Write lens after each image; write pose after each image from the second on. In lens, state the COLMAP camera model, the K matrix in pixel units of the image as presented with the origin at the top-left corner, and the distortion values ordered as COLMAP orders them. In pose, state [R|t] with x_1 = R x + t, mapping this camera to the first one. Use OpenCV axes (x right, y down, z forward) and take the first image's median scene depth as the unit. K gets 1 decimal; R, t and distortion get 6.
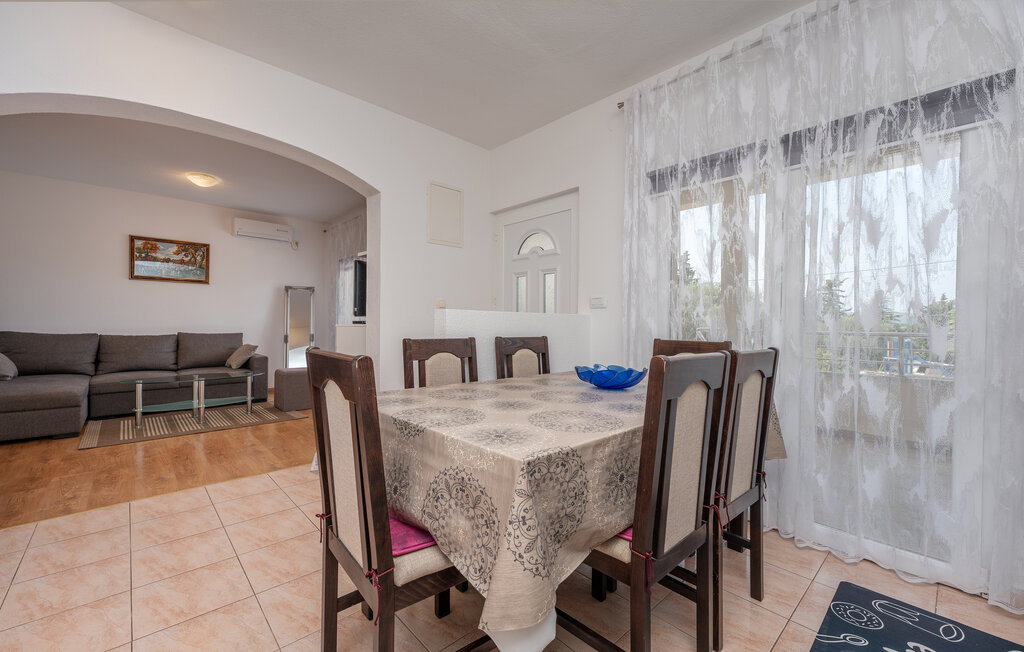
lens RADIAL K [[405.9, 0, 512.0], [0, 405.9, 326.0], [0, 0, 1]] dist [0.105126, -0.000076]
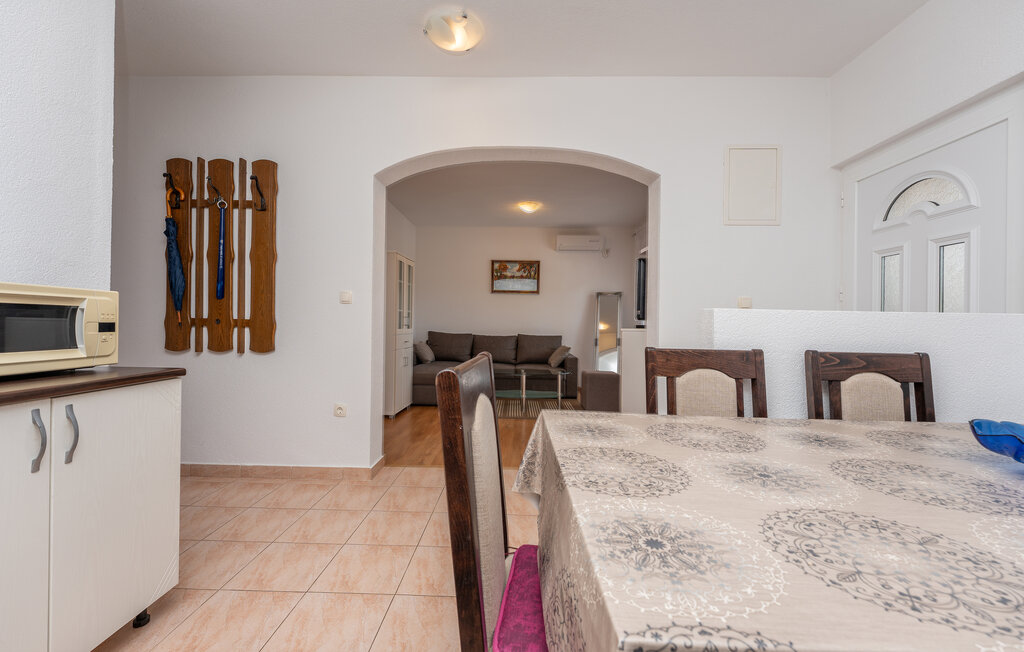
lens RADIAL K [[415.5, 0, 512.0], [0, 415.5, 326.0], [0, 0, 1]] dist [-0.000469, -0.000214]
pose [[0.710412, 0.007682, -0.703744, 0.062254], [-0.017481, 0.999825, -0.006733, 0.000434], [0.703569, 0.017086, 0.710422, 0.149393]]
